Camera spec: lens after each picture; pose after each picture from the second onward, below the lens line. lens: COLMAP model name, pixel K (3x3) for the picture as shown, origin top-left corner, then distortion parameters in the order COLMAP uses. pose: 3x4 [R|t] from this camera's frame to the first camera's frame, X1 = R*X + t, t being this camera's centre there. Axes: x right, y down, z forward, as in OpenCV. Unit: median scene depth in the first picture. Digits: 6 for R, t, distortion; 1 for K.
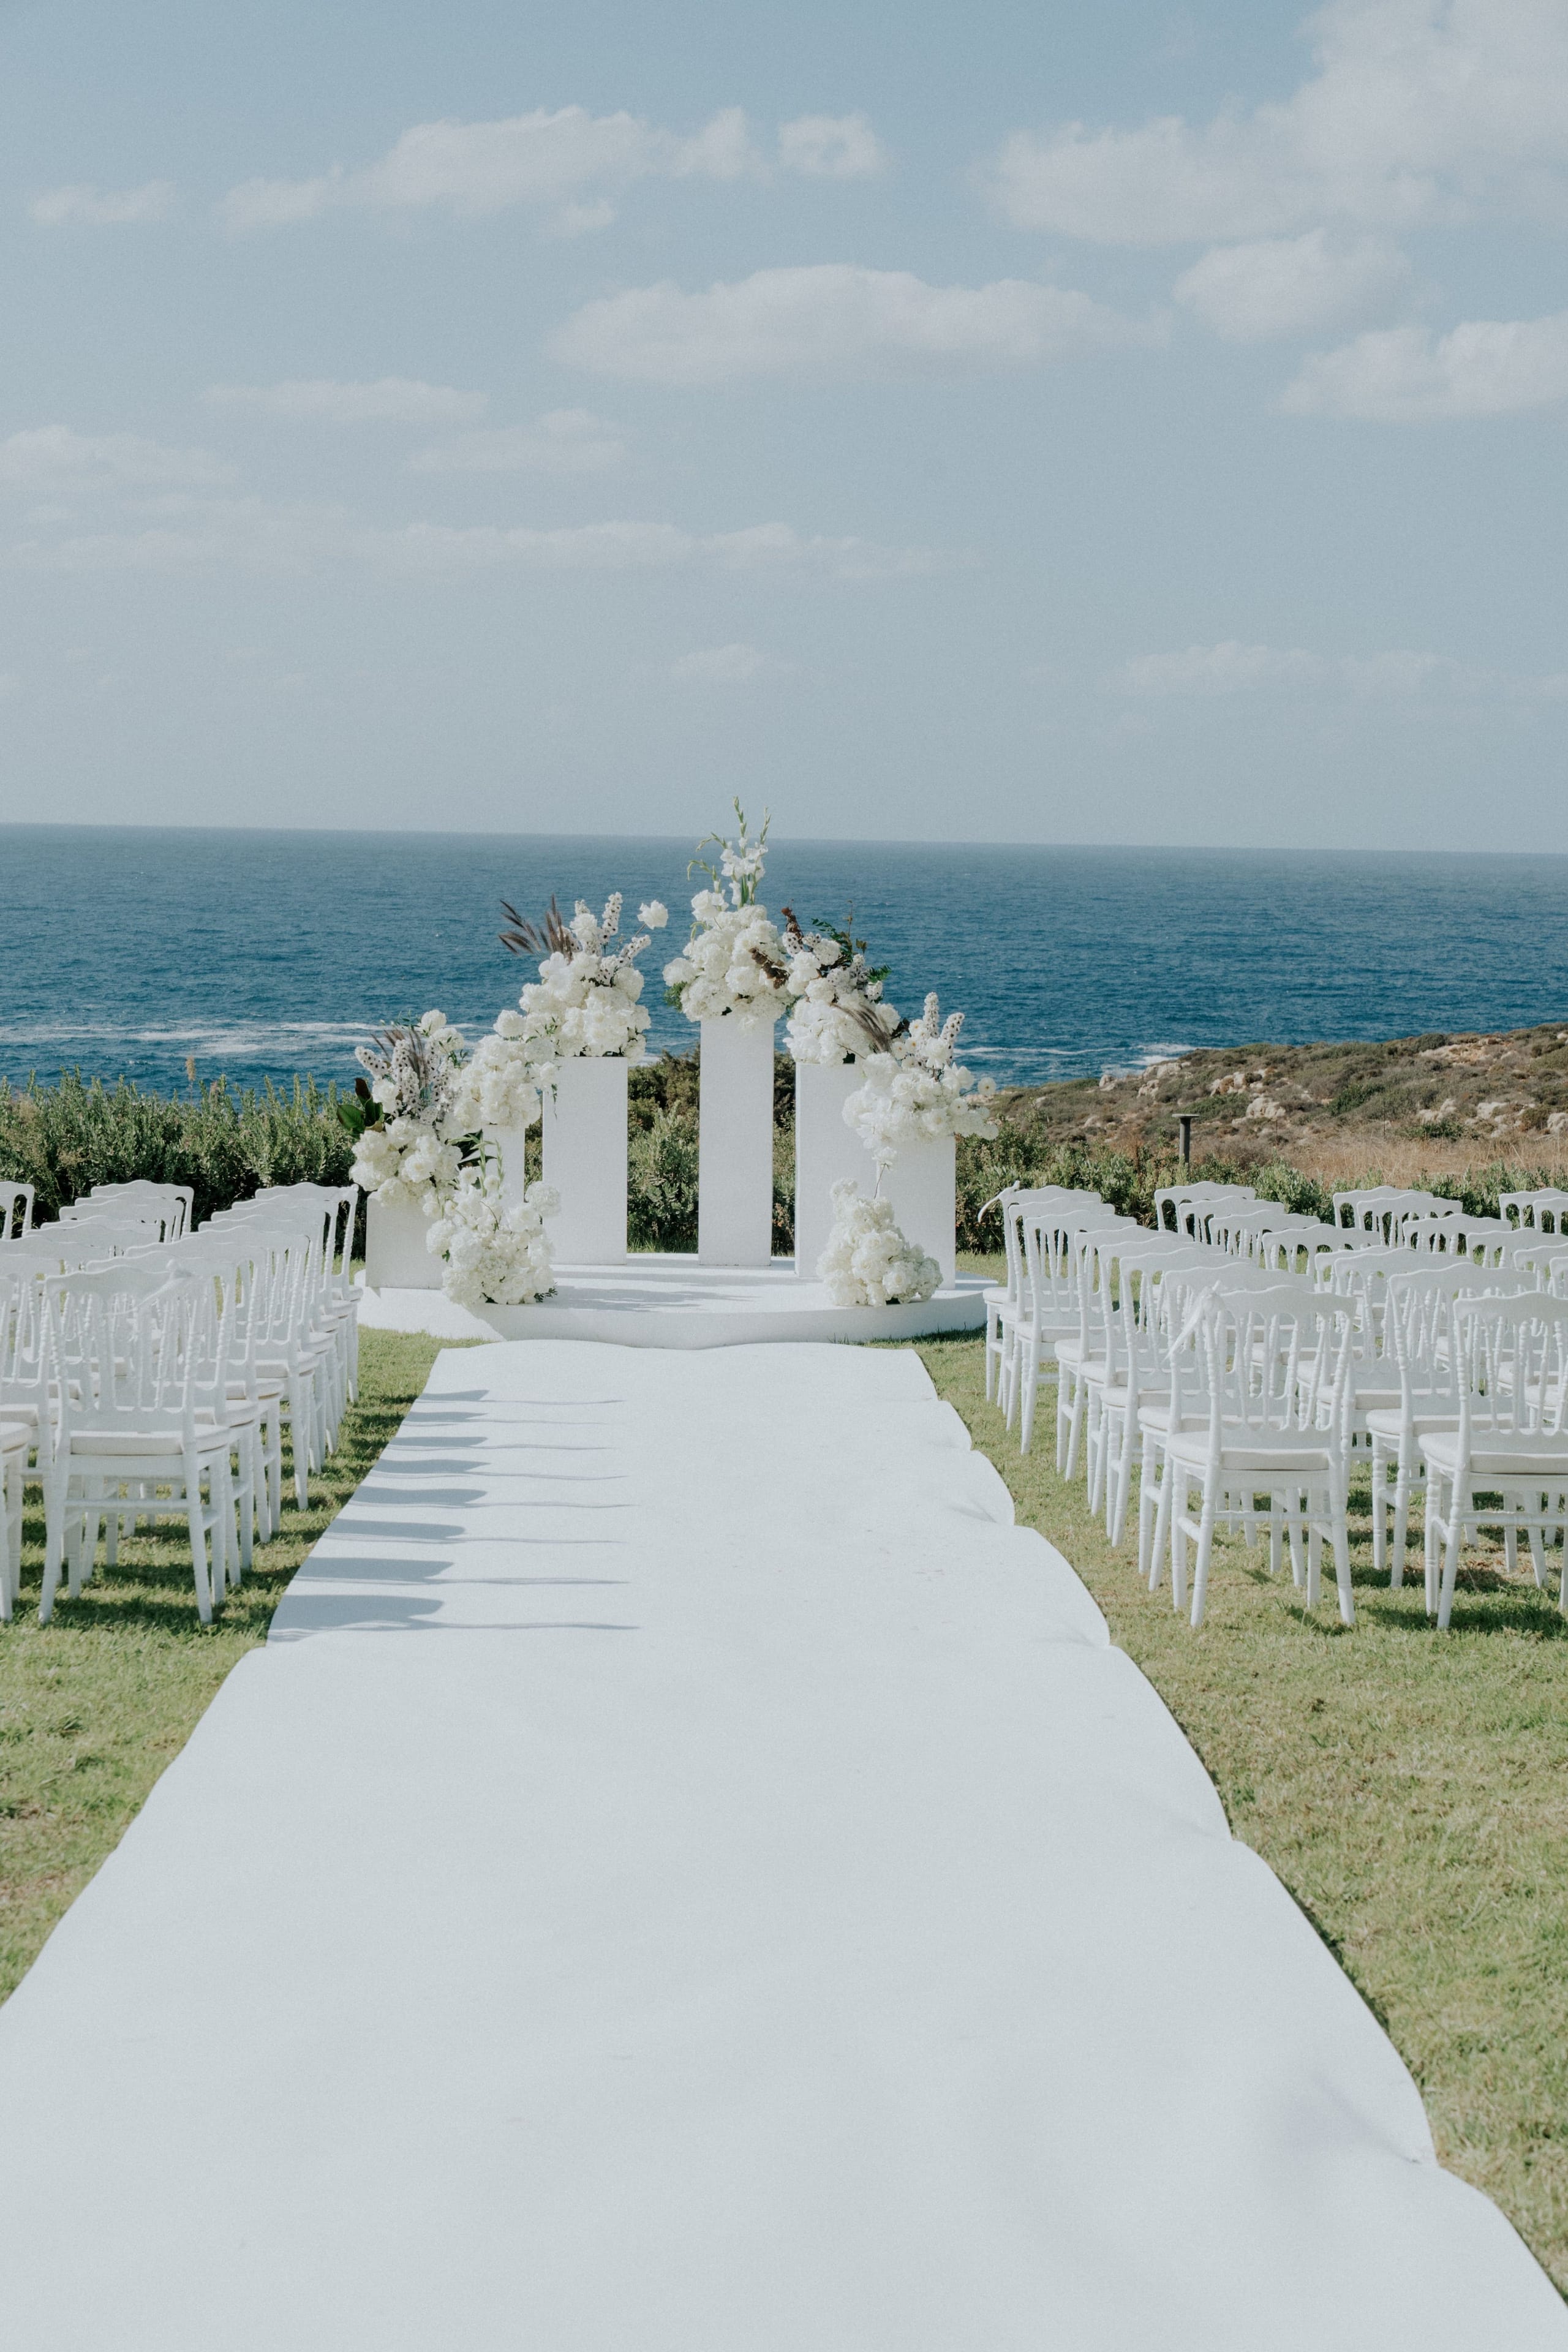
lens RADIAL K [[7851.8, 0, 784.0], [0, 7851.8, 1176.0], [0, 0, 1]] dist [-0.076931, 0.456780]
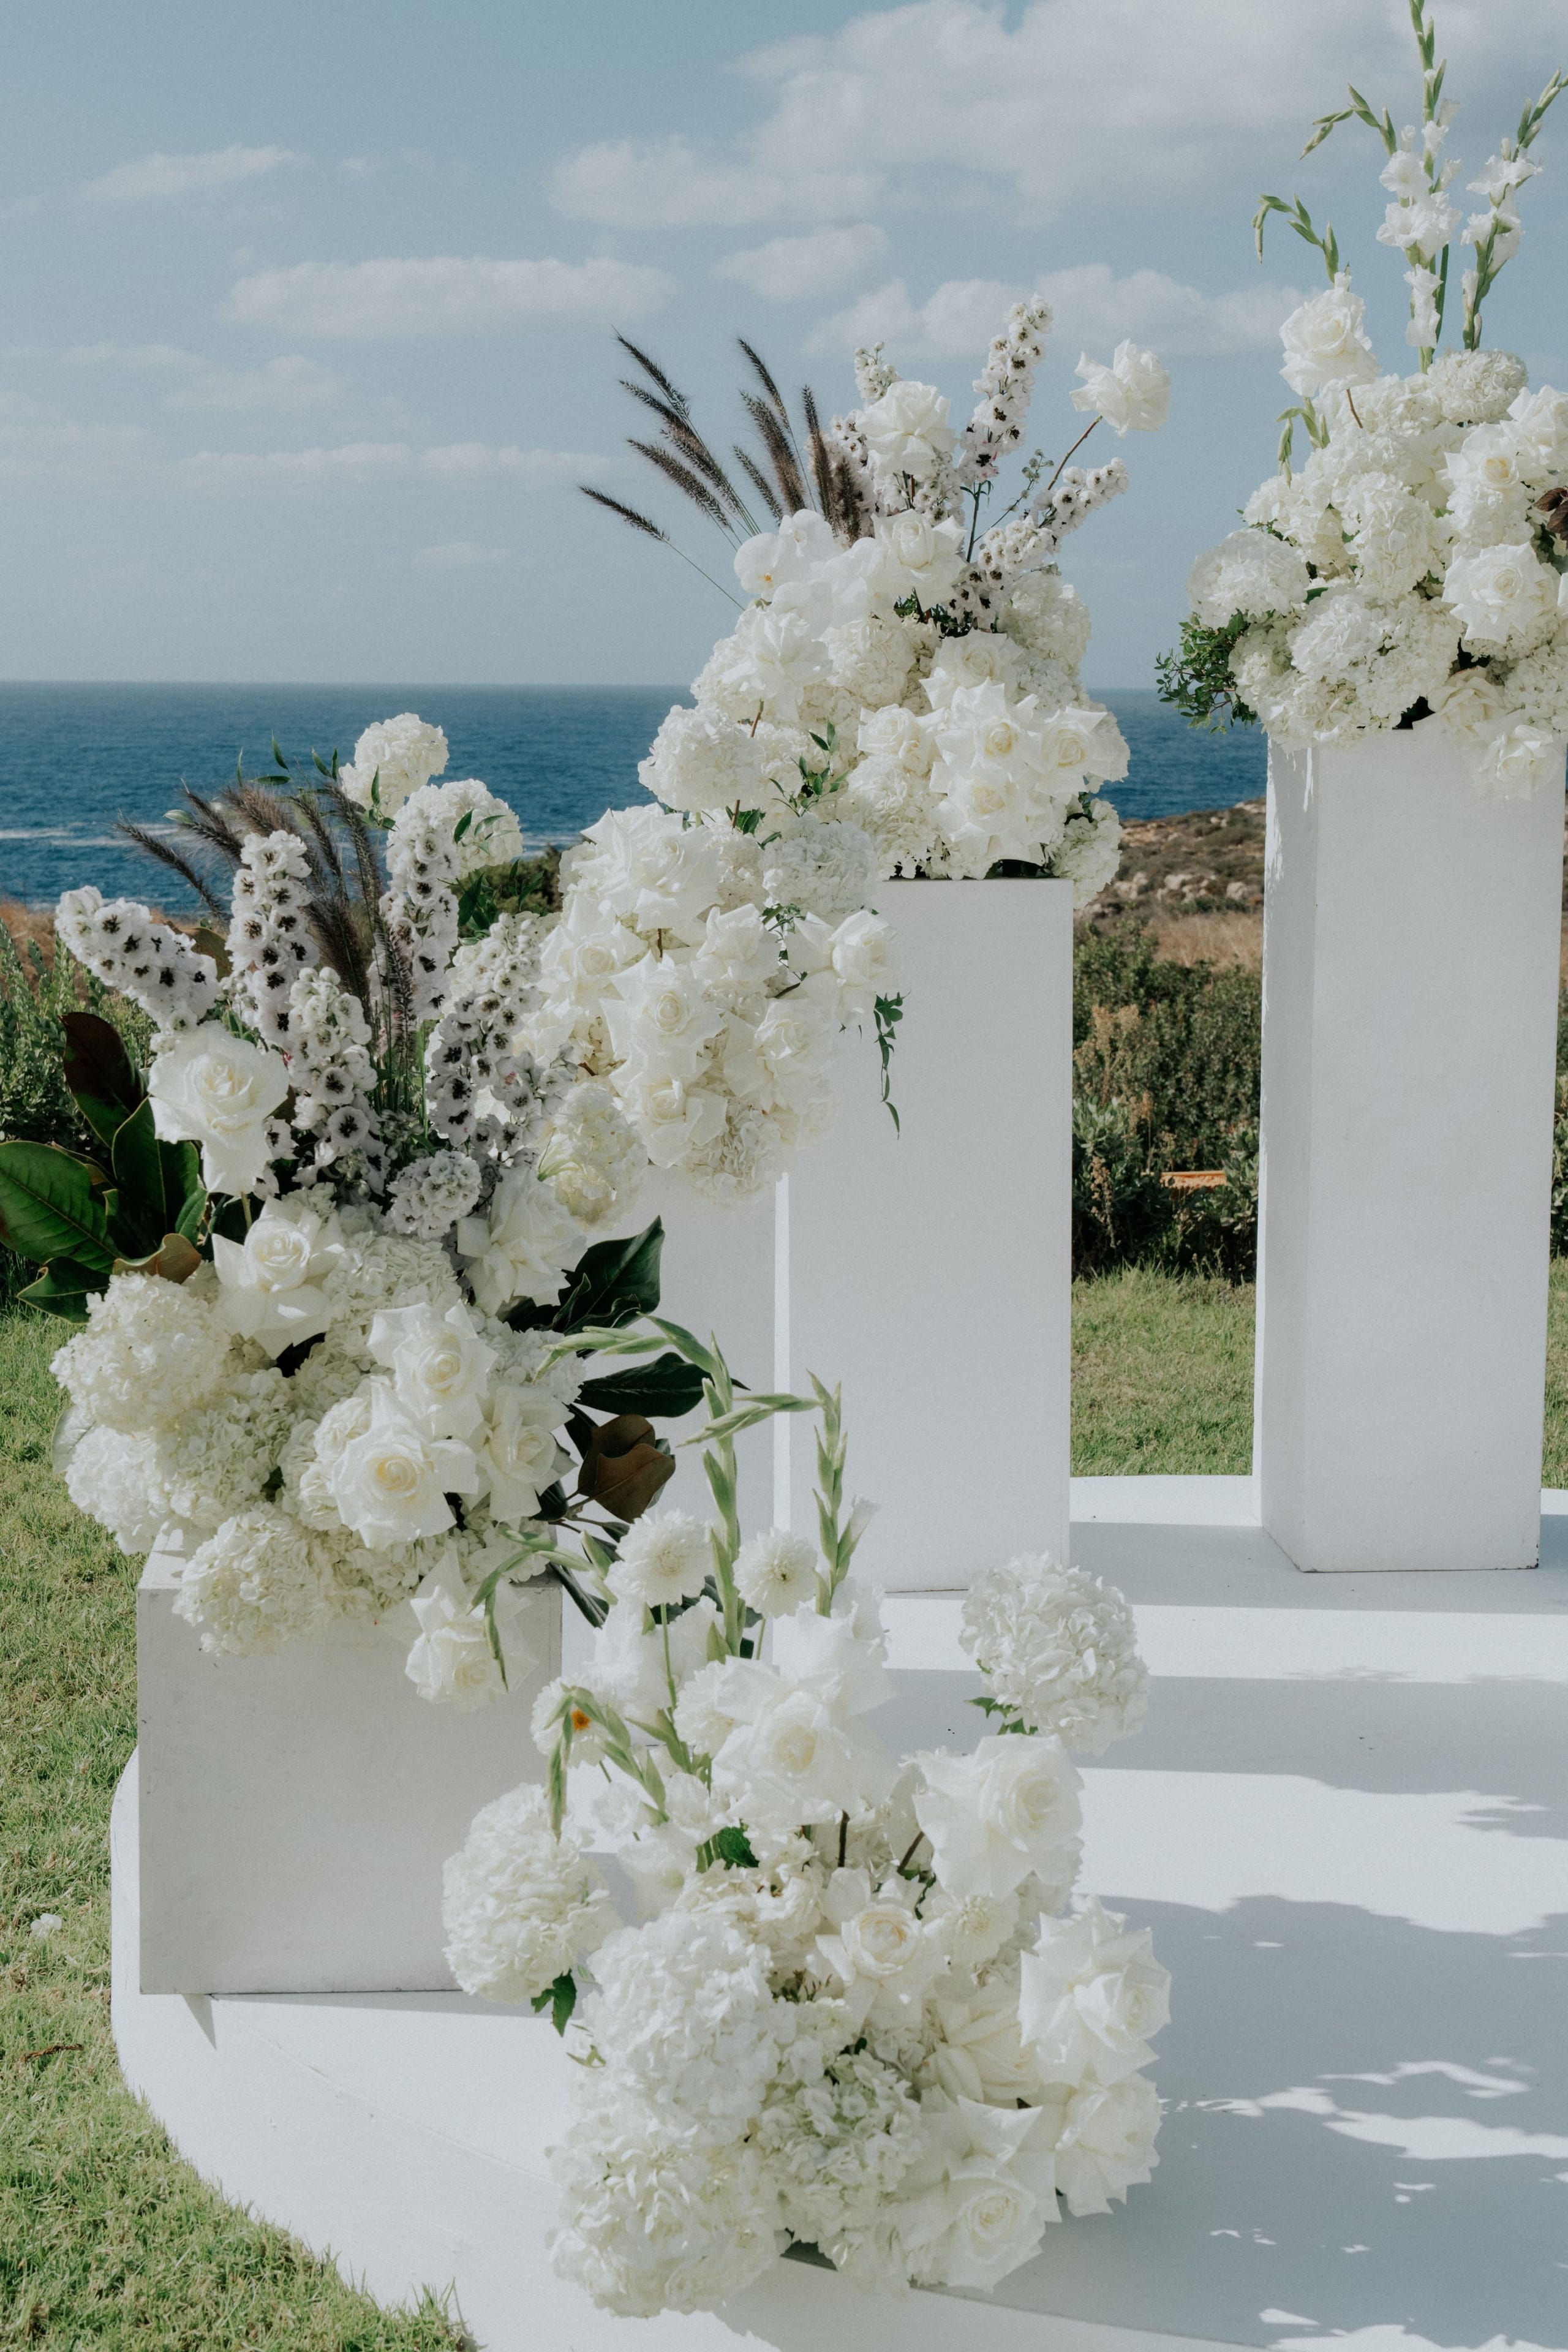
lens RADIAL K [[3556.0, 0, 784.0], [0, 3556.0, 1176.0], [0, 0, 1]] dist [0.014884, 0.095699]
pose [[0.995553, -0.024663, 0.090915, -0.043388], [0.017450, 0.996699, 0.079294, -0.015120], [-0.092570, -0.077354, 0.992697, 0.888243]]
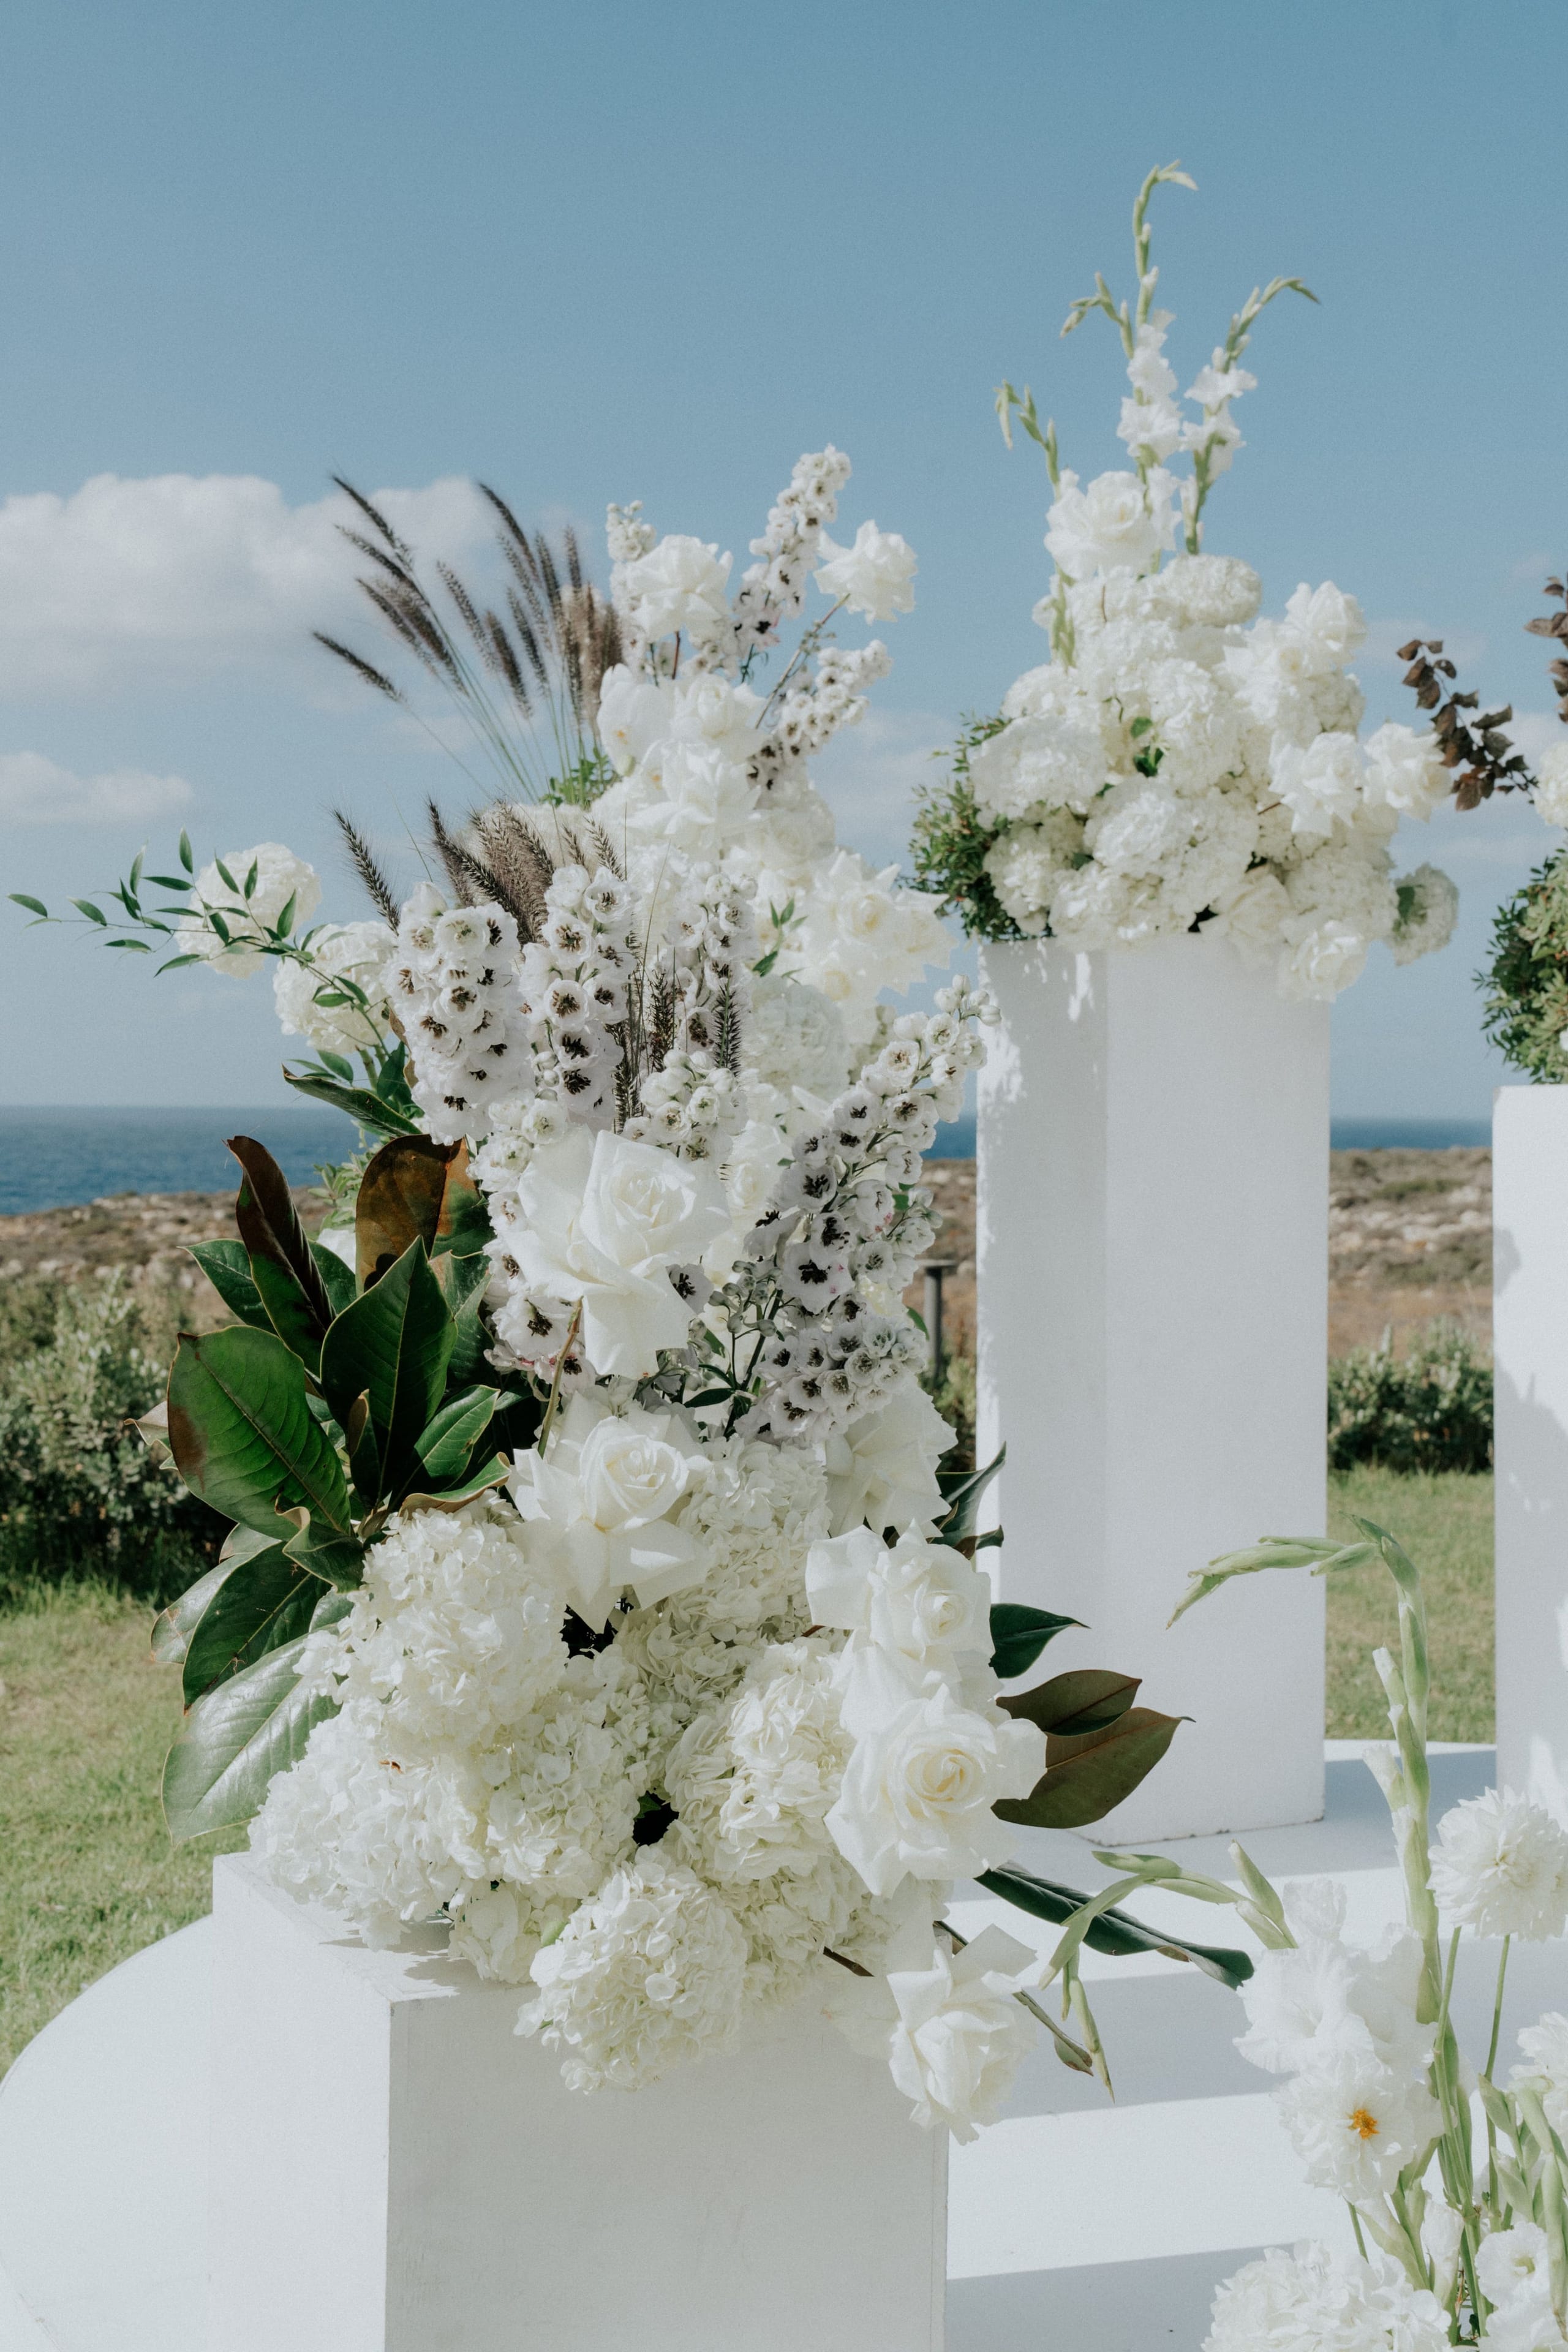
lens RADIAL K [[2991.0, 0, 784.0], [0, 2991.0, 1176.0], [0, 0, 1]] dist [-0.000936, 0.004912]
pose [[0.888426, -0.020235, 0.458573, -0.069389], [0.037290, 0.998908, -0.028165, -0.009694], [-0.457502, 0.042123, 0.888210, 0.932443]]
